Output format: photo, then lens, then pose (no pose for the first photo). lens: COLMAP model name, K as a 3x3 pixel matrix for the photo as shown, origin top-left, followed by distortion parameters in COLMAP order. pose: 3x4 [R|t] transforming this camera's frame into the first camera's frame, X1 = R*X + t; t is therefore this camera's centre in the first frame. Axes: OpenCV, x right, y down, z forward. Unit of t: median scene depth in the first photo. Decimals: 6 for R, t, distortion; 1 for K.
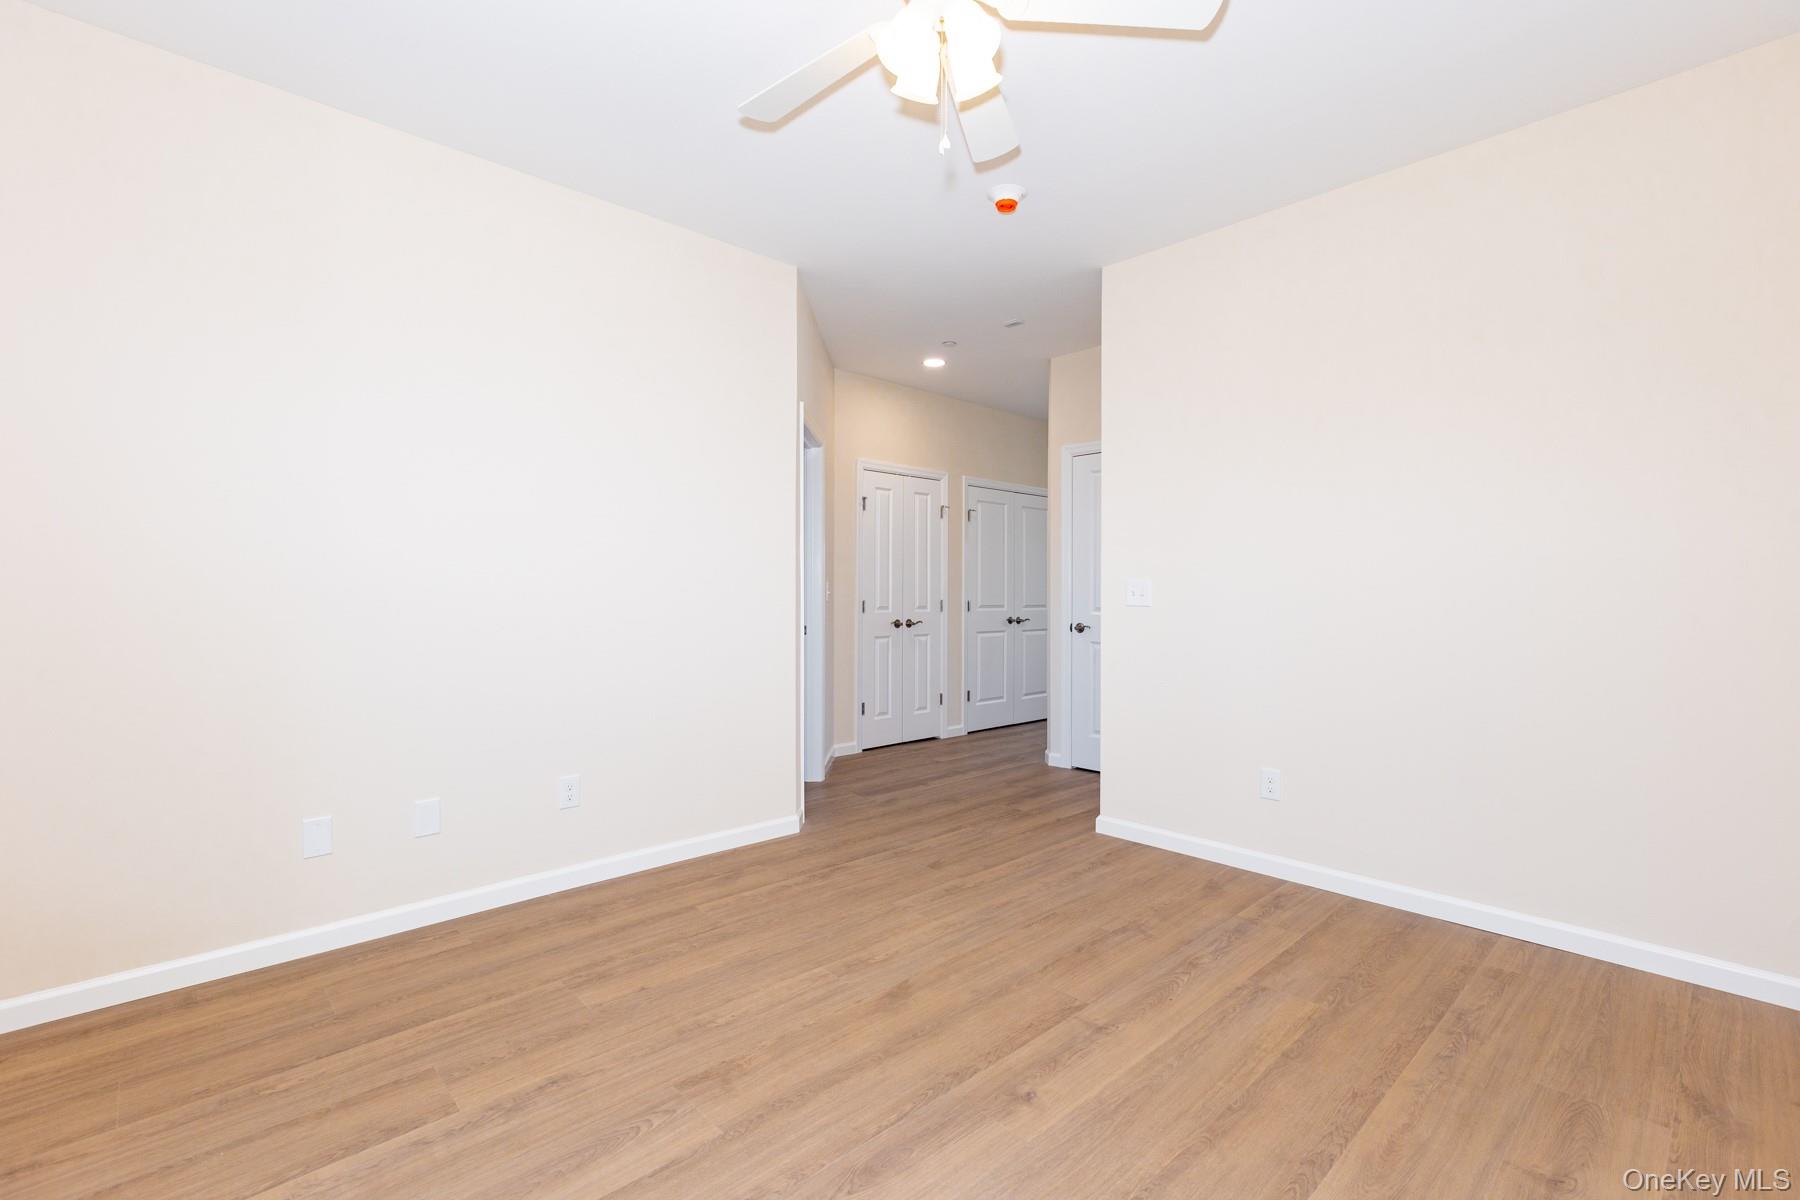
lens RADIAL K [[799.0, 0, 899.9], [0, 799.0, 592.0], [0, 0, 1]] dist [0.001877, -0.000228]
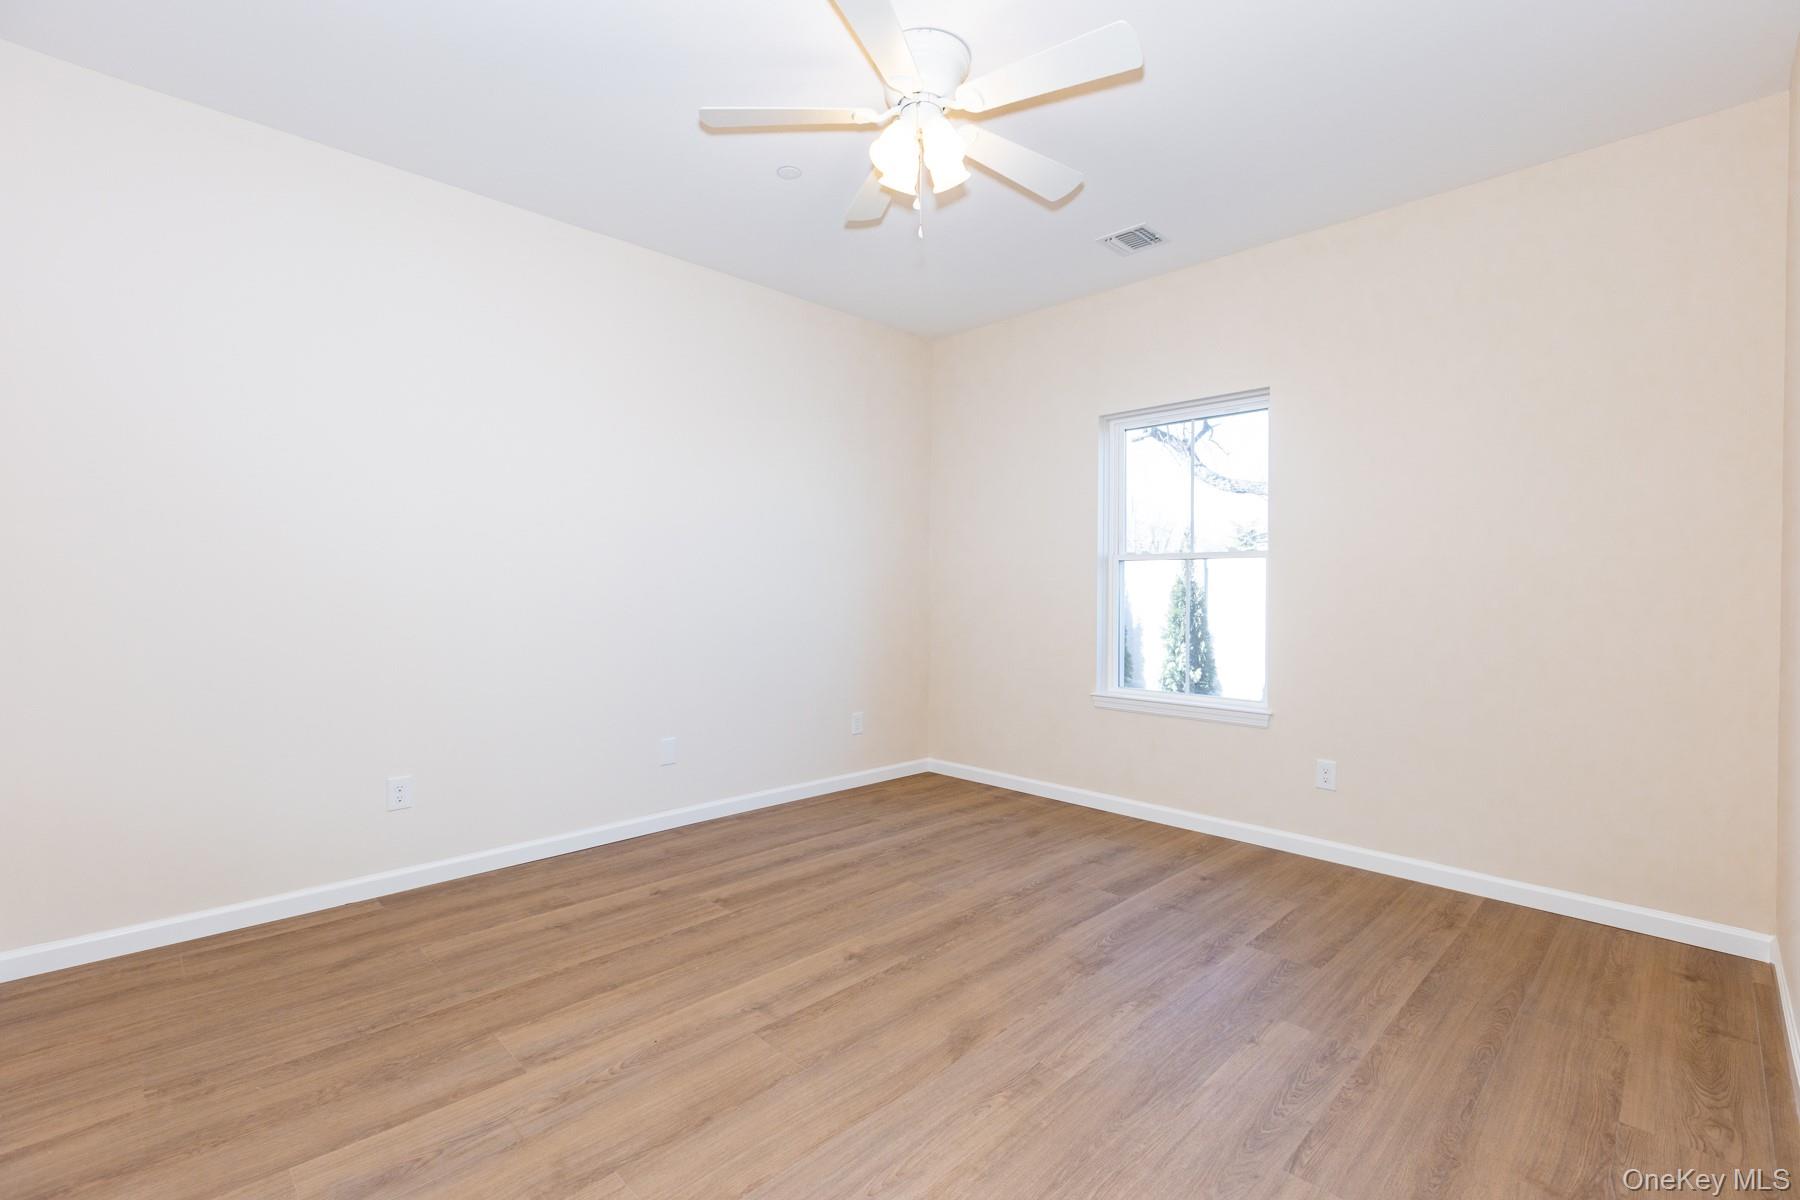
lens RADIAL K [[799.0, 0, 900.2], [0, 799.0, 597.2], [0, 0, 1]] dist [0.001877, -0.000228]
pose [[-0.999680, -0.008048, -0.023975, 0.099594], [-0.008243, 0.999934, 0.008027, 0.006290], [0.023909, 0.008222, -0.999680, 2.053363]]
